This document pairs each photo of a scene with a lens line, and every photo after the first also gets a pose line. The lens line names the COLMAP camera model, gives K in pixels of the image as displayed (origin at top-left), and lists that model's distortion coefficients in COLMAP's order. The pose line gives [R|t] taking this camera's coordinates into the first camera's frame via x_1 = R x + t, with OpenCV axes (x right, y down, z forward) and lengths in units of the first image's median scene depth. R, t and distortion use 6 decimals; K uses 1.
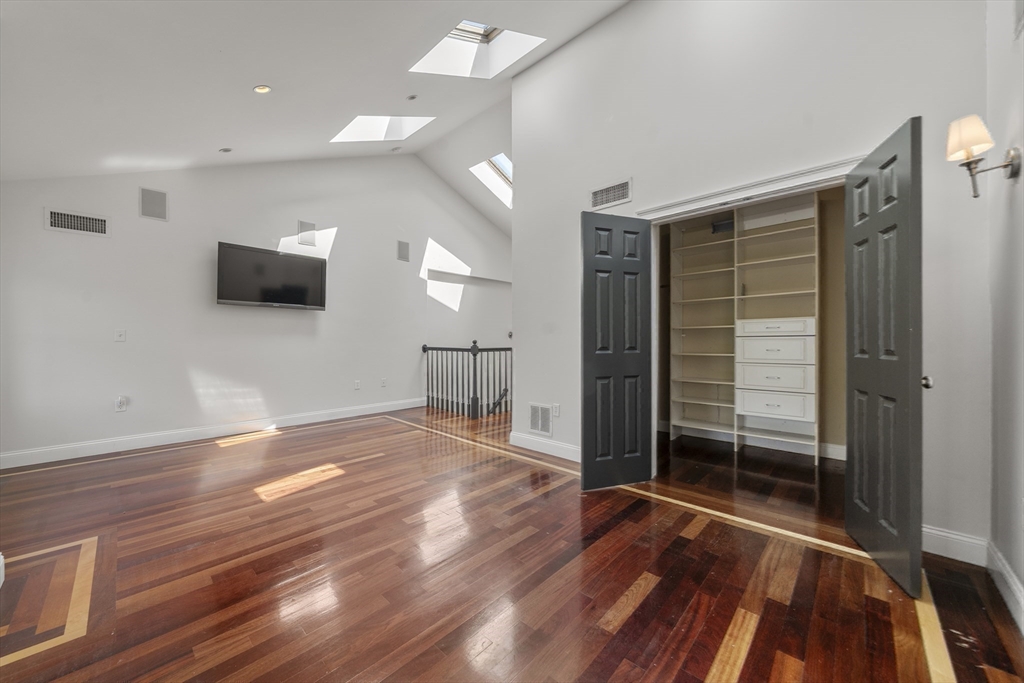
lens RADIAL K [[372.5, 0, 506.1], [0, 372.5, 347.6], [0, 0, 1]] dist [-0.001038, -0.001352]
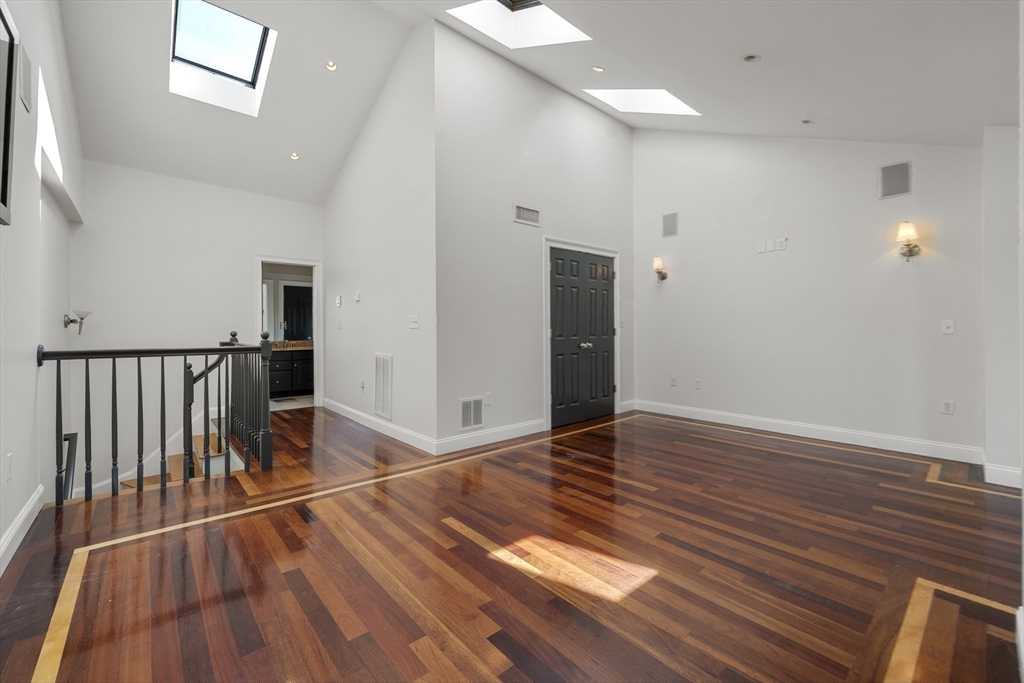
lens RADIAL K [[421.6, 0, 495.6], [0, 421.6, 331.6], [0, 0, 1]] dist [0.000118, -0.000493]
pose [[0.121062, -0.010714, 0.992587, -0.664091], [0.022449, 0.999716, 0.008053, -0.017803], [-0.992391, 0.021308, 0.121269, 0.545477]]
